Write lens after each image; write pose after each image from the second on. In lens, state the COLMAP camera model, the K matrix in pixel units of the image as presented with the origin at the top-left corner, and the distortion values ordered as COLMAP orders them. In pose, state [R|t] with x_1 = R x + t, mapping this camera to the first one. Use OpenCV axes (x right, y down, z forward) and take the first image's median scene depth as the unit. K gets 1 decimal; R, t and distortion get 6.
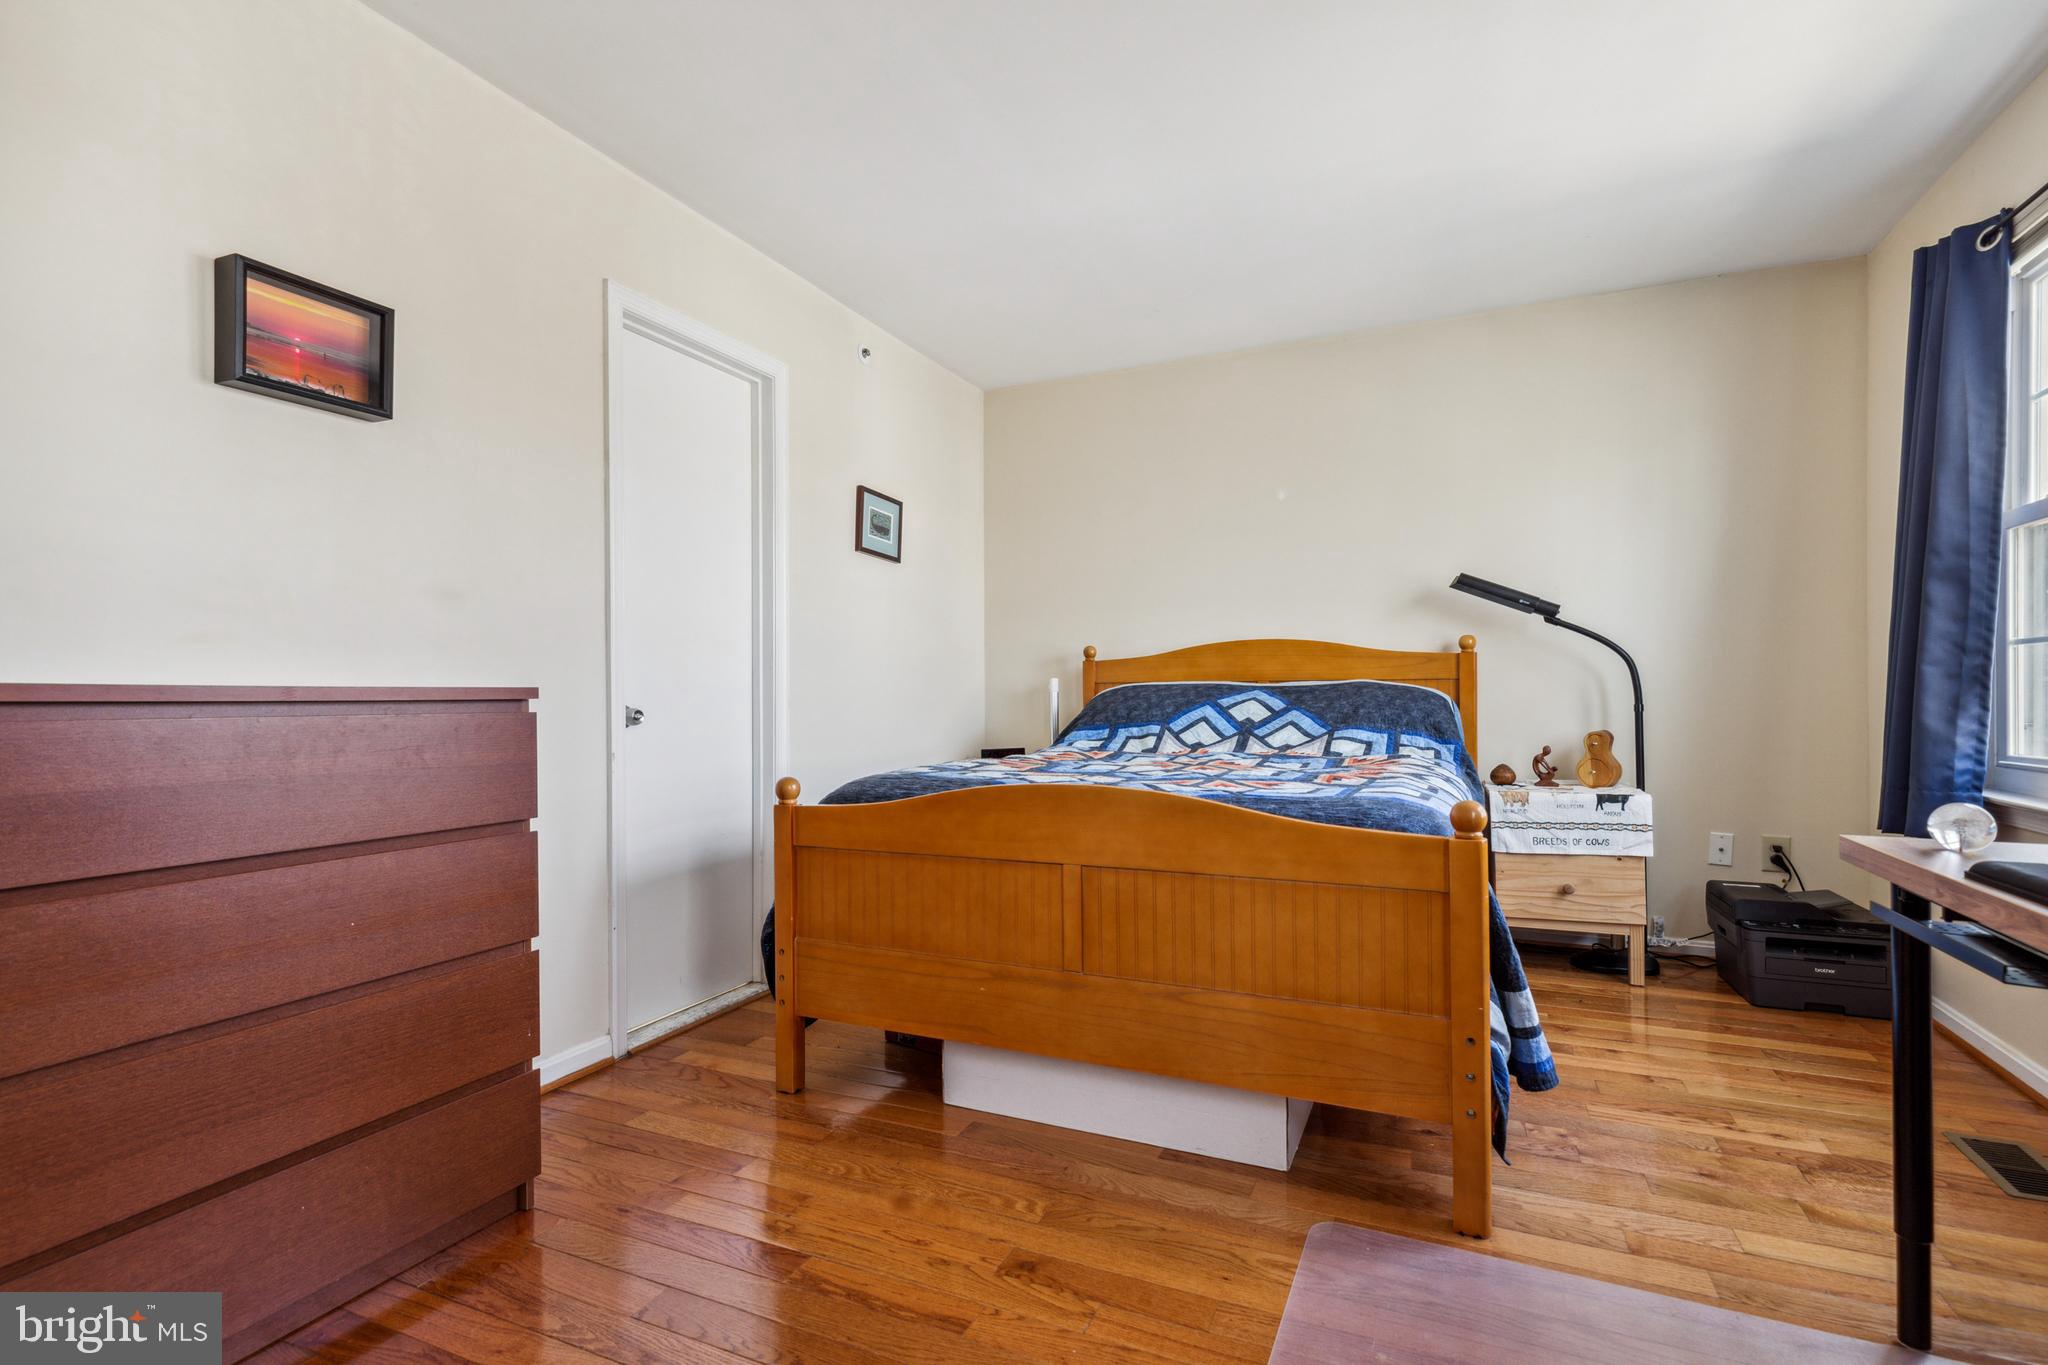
lens RADIAL K [[942.7, 0, 1023.2], [0, 942.7, 694.1], [0, 0, 1]] dist [0.004622, 0.000208]
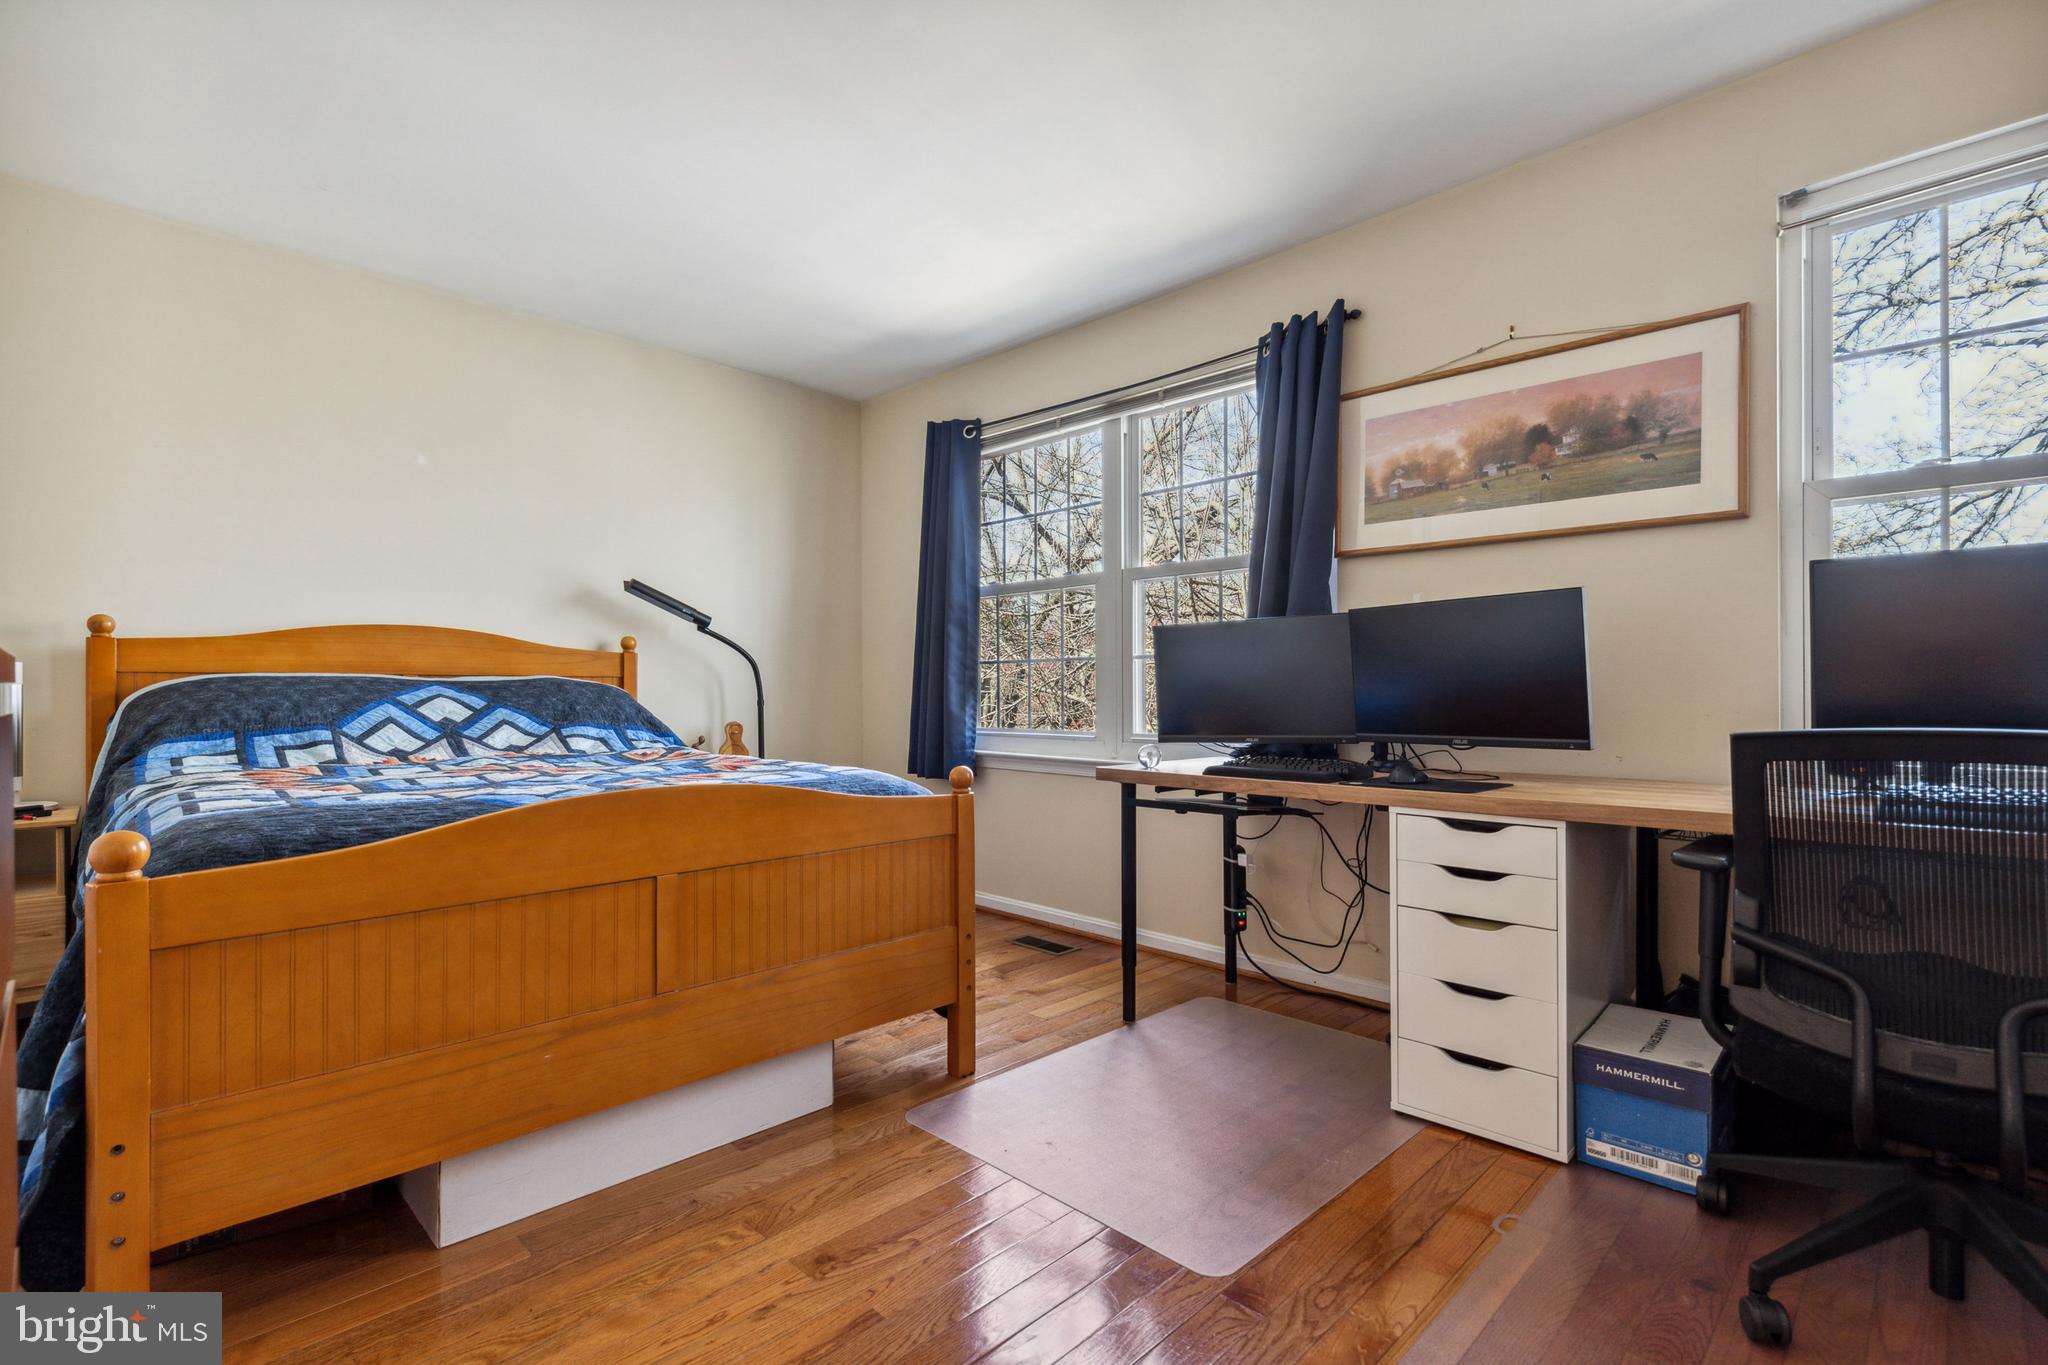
lens RADIAL K [[956.8, 0, 1024.0], [0, 956.8, 682.5], [0, 0, 1]] dist [0.002065, -0.000045]
pose [[0.341004, 0.014486, 0.939950, -0.610737], [-0.002731, 0.999892, -0.014419, 0.006660], [-0.940058, 0.002349, 0.341007, 0.313647]]
